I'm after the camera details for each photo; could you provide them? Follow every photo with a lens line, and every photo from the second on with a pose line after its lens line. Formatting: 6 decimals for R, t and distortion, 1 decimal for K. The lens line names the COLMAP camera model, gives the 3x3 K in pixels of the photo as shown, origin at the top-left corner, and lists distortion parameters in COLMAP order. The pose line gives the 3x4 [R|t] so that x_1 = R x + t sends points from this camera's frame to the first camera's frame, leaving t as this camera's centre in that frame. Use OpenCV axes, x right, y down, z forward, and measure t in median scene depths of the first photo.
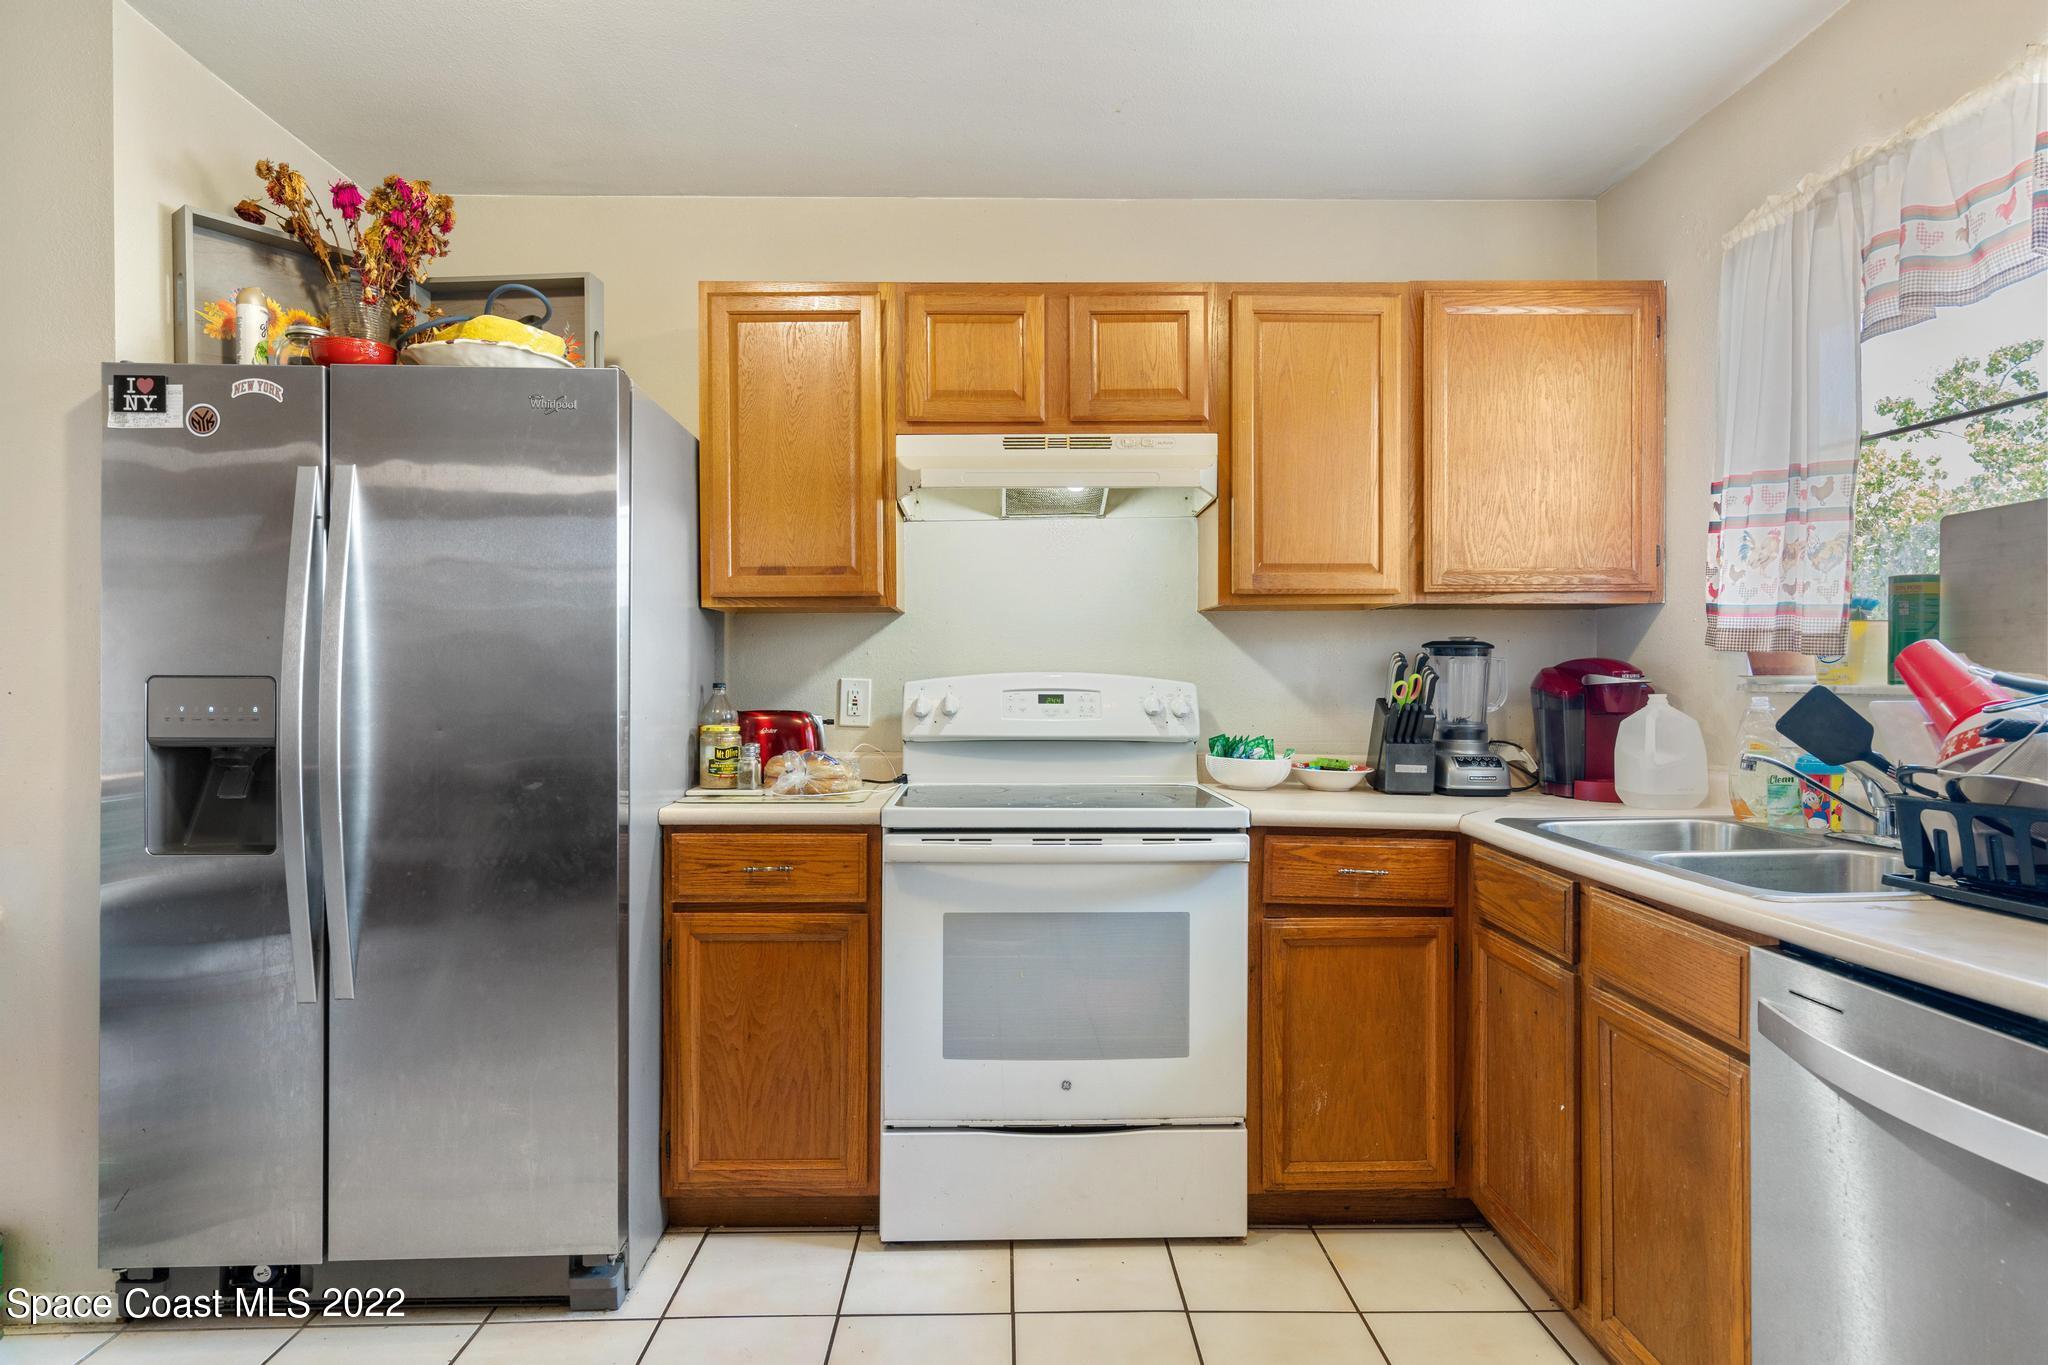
lens RADIAL K [[1130.8, 0, 1028.3], [0, 1130.8, 684.9], [0, 0, 1]] dist [0.004360, -0.001402]
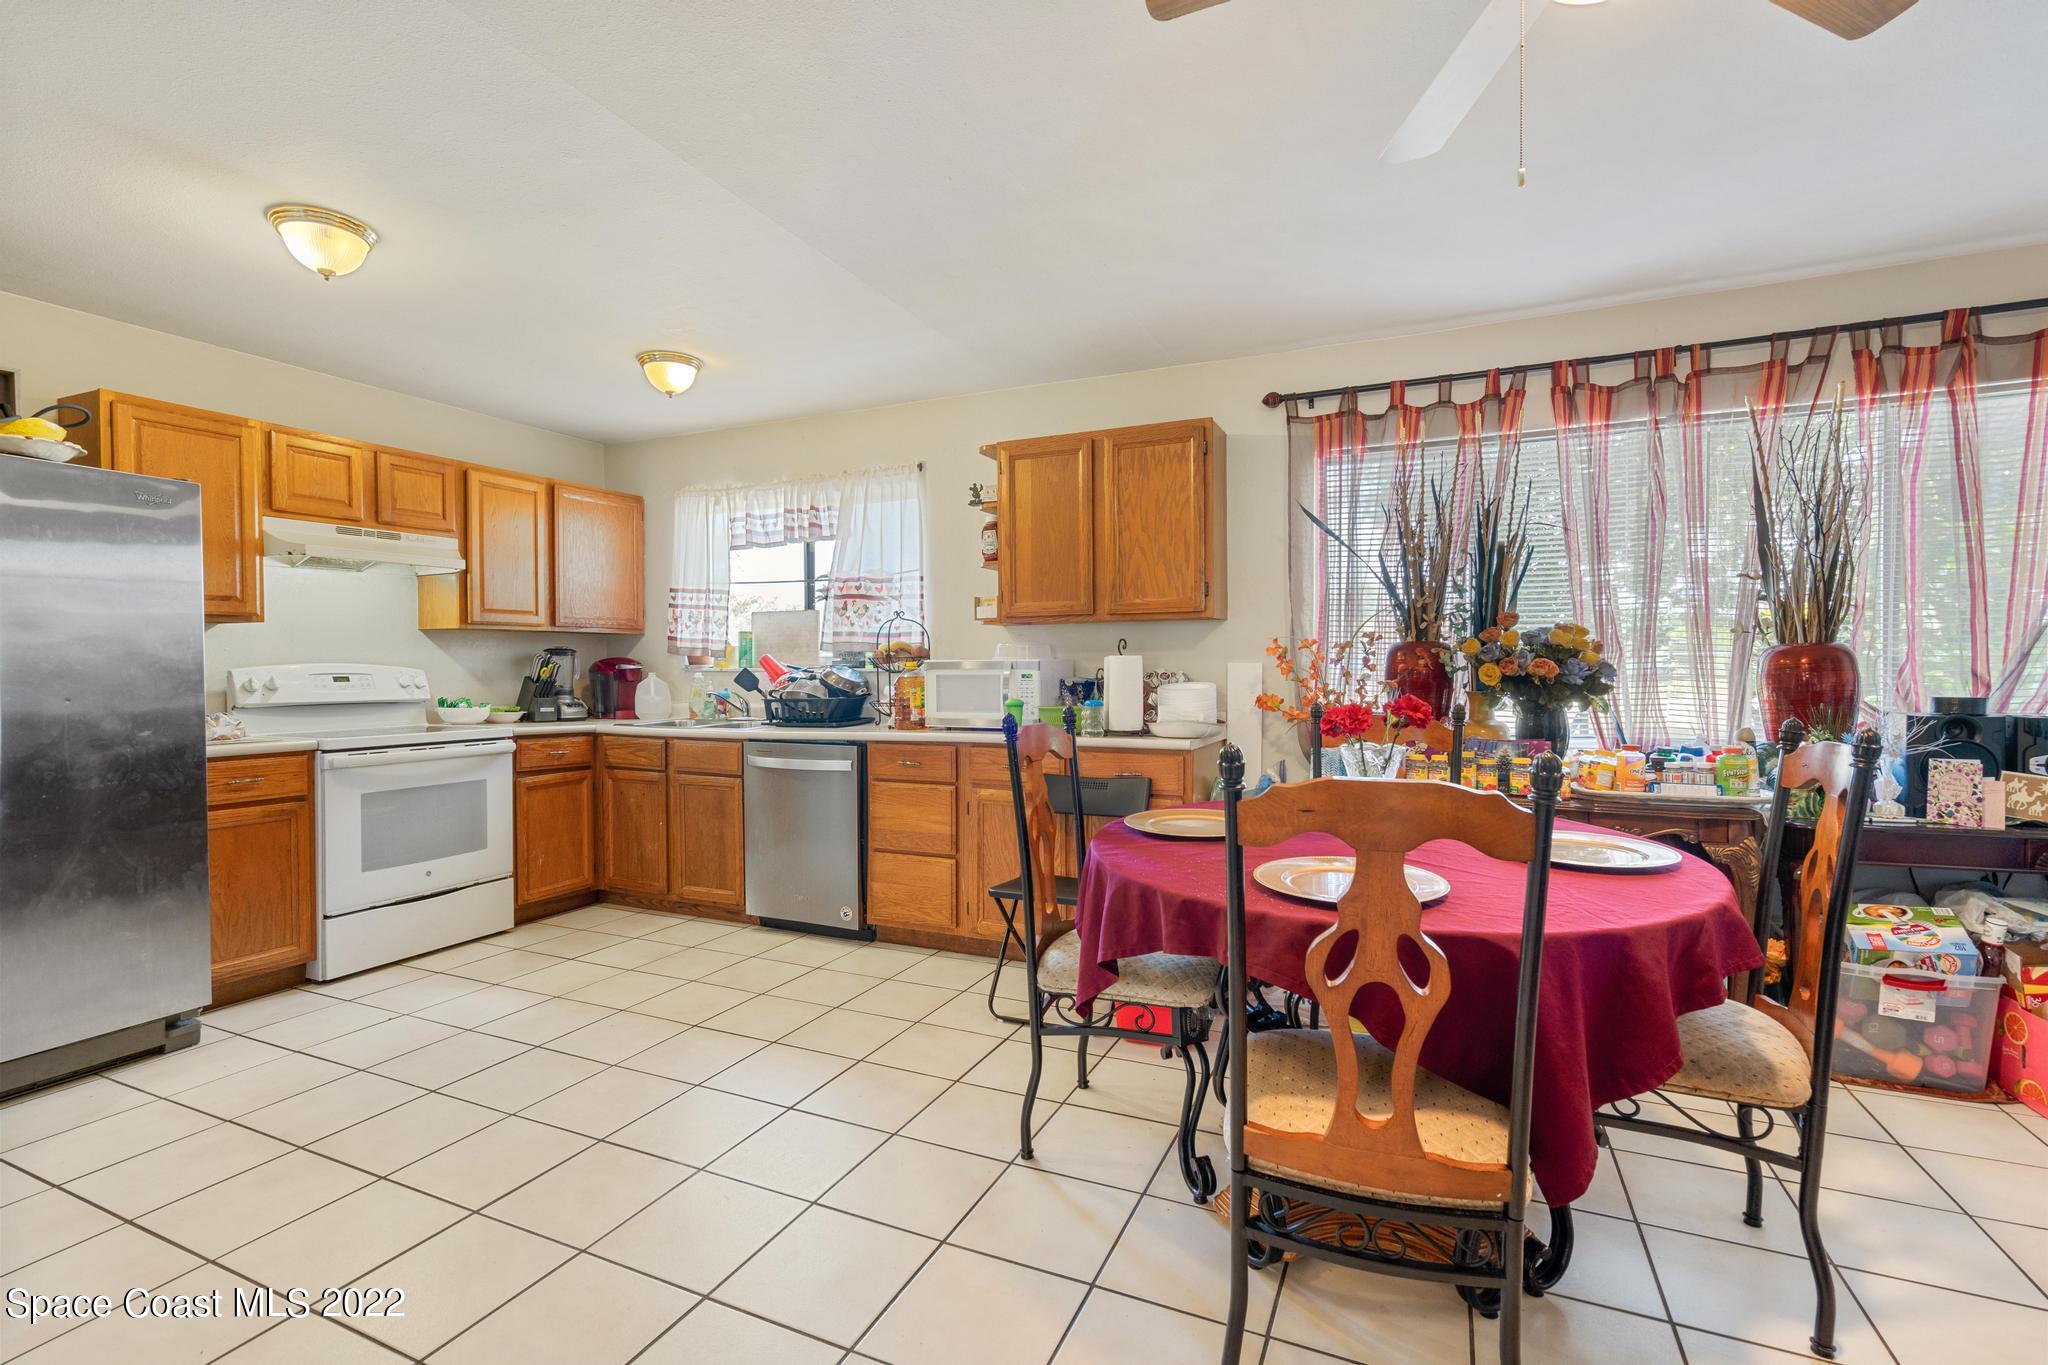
lens RADIAL K [[925.8, 0, 1019.4], [0, 925.8, 684.0], [0, 0, 1]] dist [0.001108, 0.001279]
pose [[0.439505, -0.019005, 0.898039, -0.951680], [0.006883, 0.999818, 0.017791, 0.002998], [-0.898214, -0.001638, 0.439555, -0.627353]]
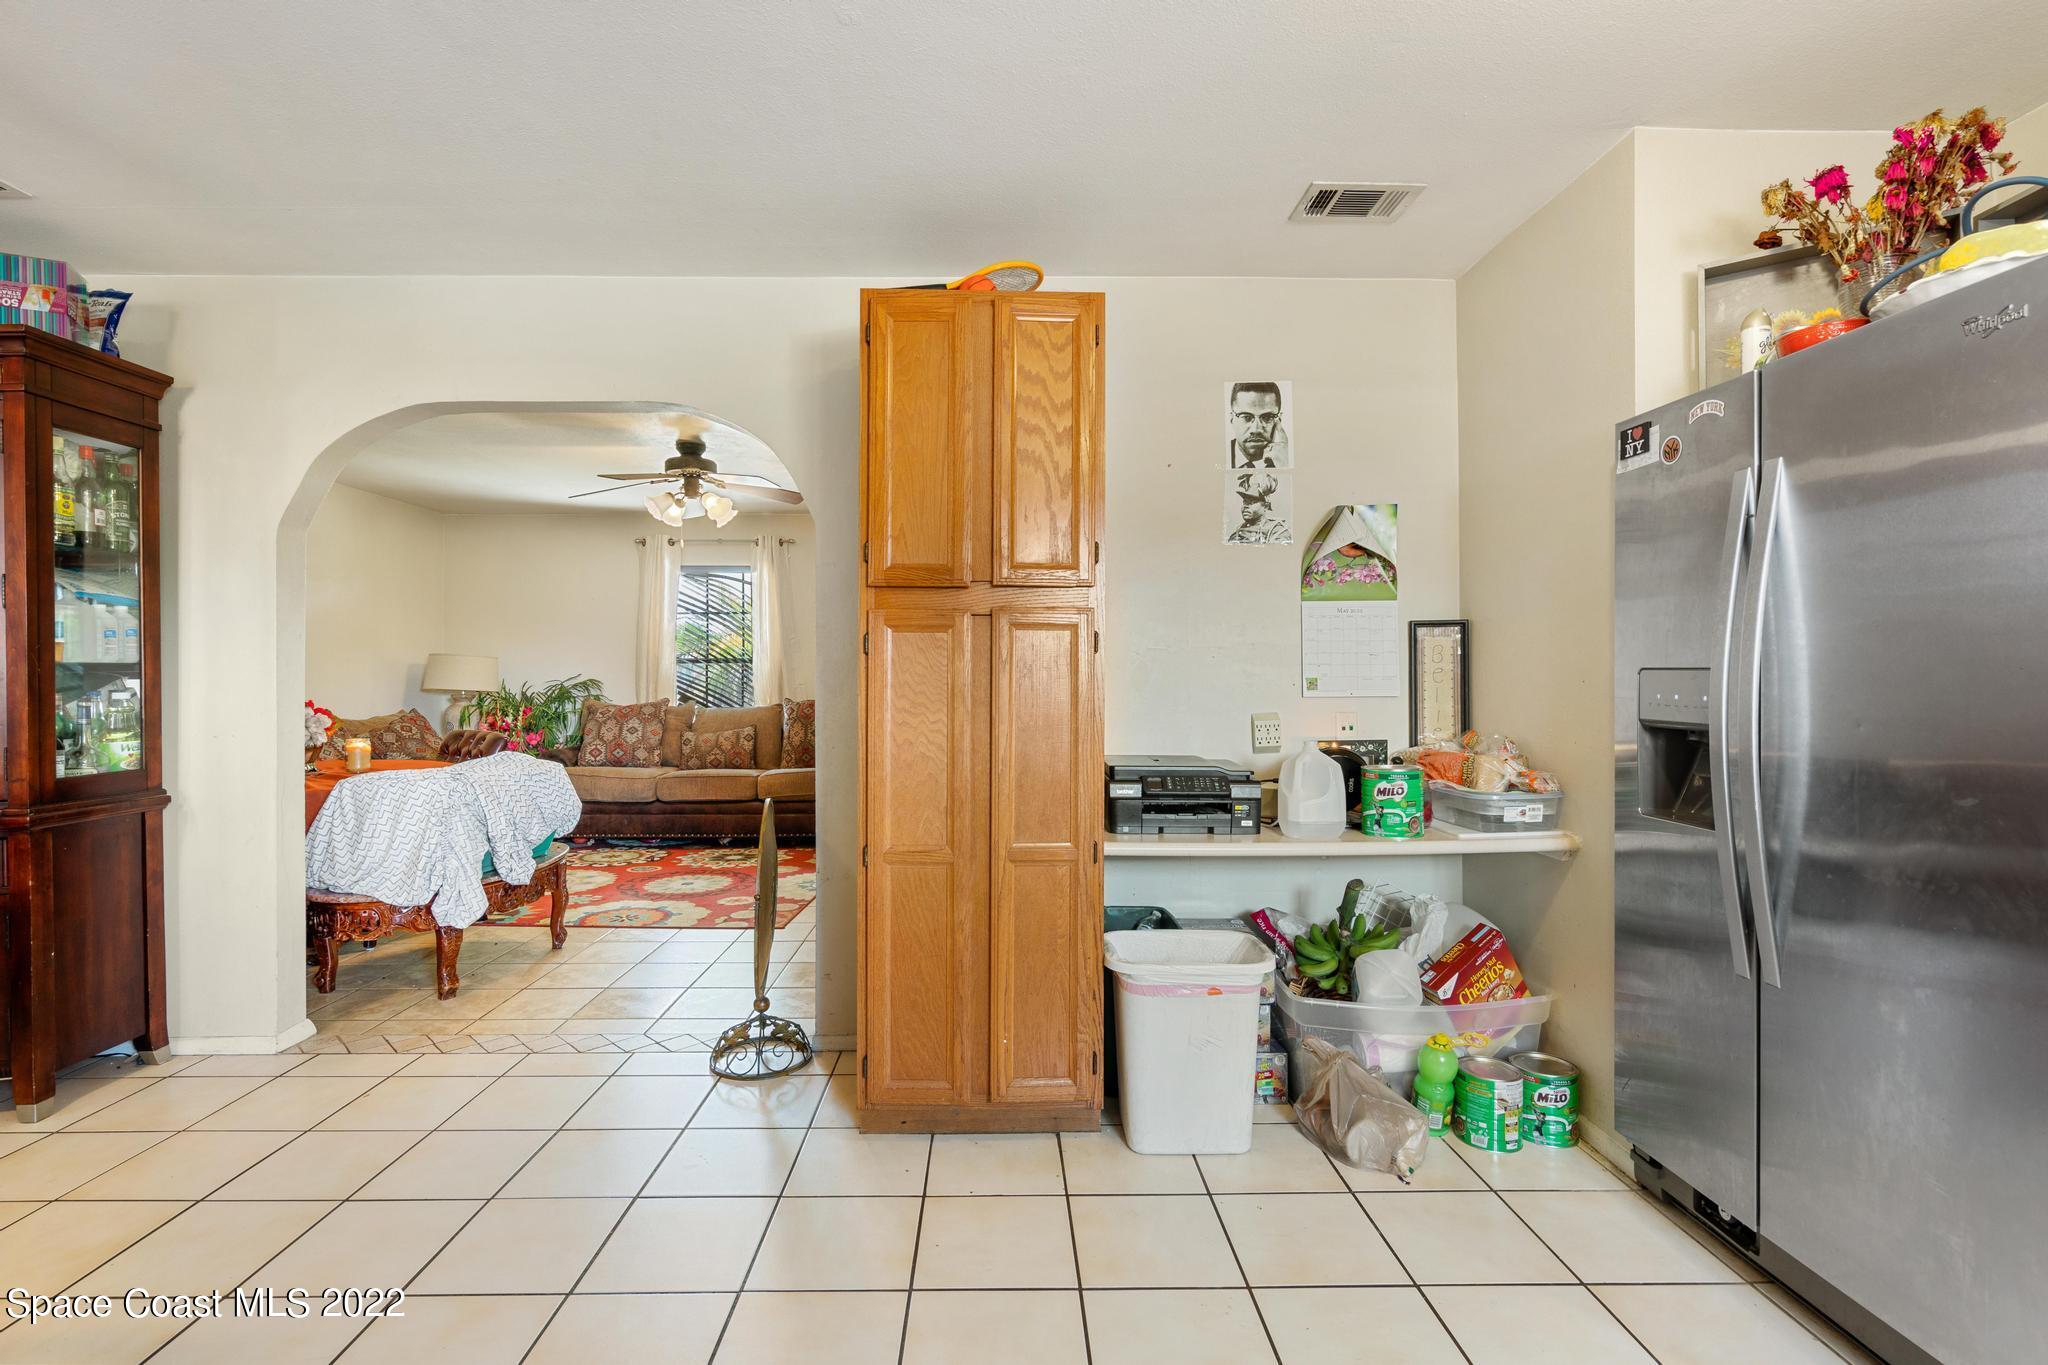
lens RADIAL K [[925.8, 0, 1013.7], [0, 925.8, 669.6], [0, 0, 1]] dist [0.001108, 0.001279]
pose [[-0.012256, -0.003652, -0.999918, 0.207191], [-0.002042, 0.999991, -0.003627, -0.001302], [0.999923, 0.001997, -0.012263, 0.288306]]
